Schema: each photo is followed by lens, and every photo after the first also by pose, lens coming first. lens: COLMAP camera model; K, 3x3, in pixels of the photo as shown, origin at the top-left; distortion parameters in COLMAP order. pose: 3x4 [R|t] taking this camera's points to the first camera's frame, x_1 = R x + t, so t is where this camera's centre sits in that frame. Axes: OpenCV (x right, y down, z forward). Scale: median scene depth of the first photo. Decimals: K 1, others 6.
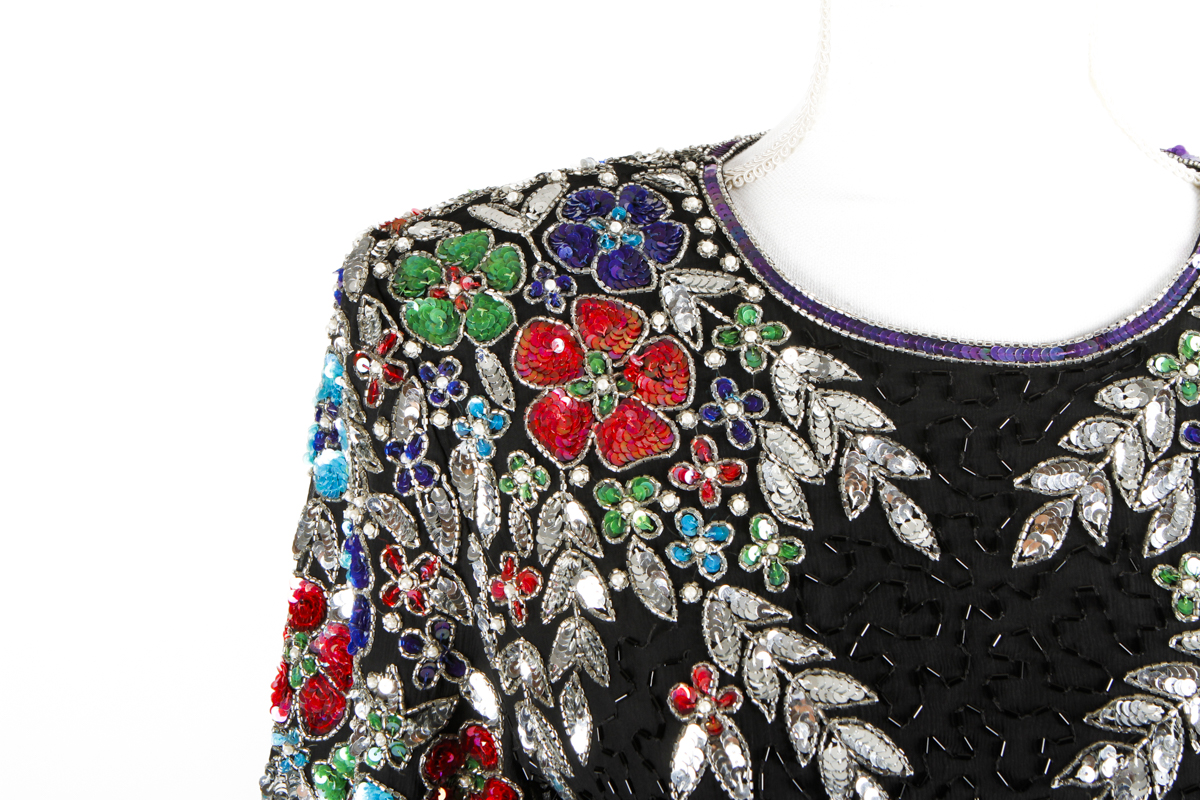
lens RADIAL K [[2365.4, 0, 604.9], [0, 2365.4, 369.3], [0, 0, 1]] dist [-0.010805, 0.000000]
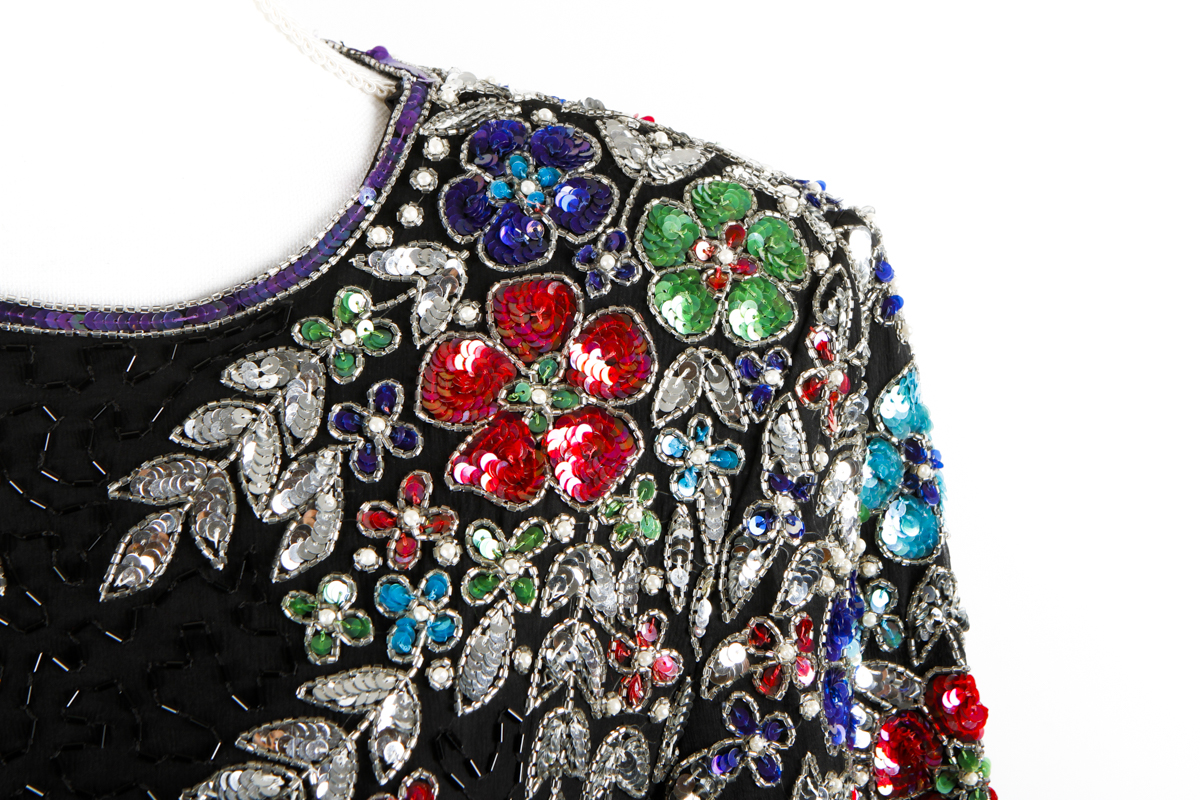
lens RADIAL K [[2872.5, 0, 597.7], [0, 2872.5, 390.8], [0, 0, 1]] dist [0.115740, 0.000000]
pose [[0.990837, -0.023153, 0.133061, 0.202843], [0.020352, 0.999543, 0.022370, -0.001623], [-0.133519, -0.019457, 0.990855, 0.055536]]
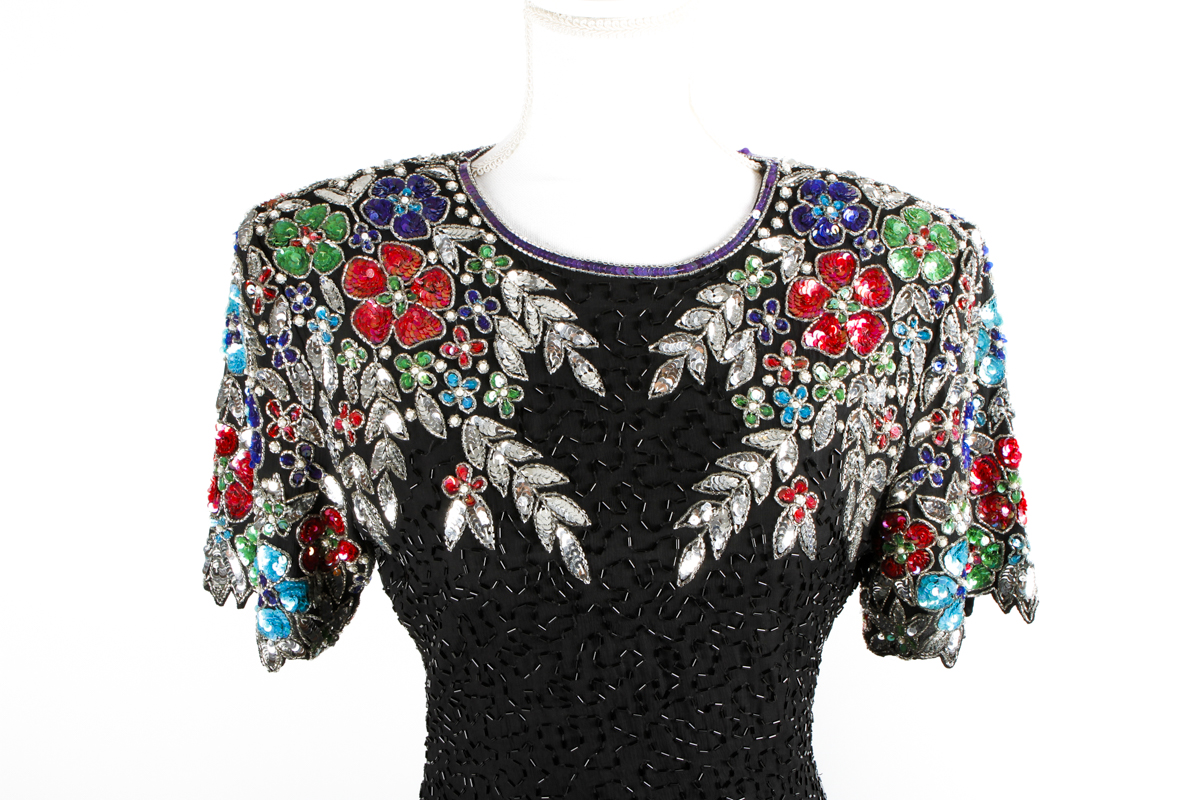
lens RADIAL K [[1346.3, 0, 599.1], [0, 1346.3, 396.9], [0, 0, 1]] dist [-0.095387, 0.000000]
pose [[0.993485, -0.030978, 0.109670, 0.033305], [0.024823, 0.998063, 0.057050, 0.026633], [-0.111225, -0.053956, 0.992330, 0.065006]]
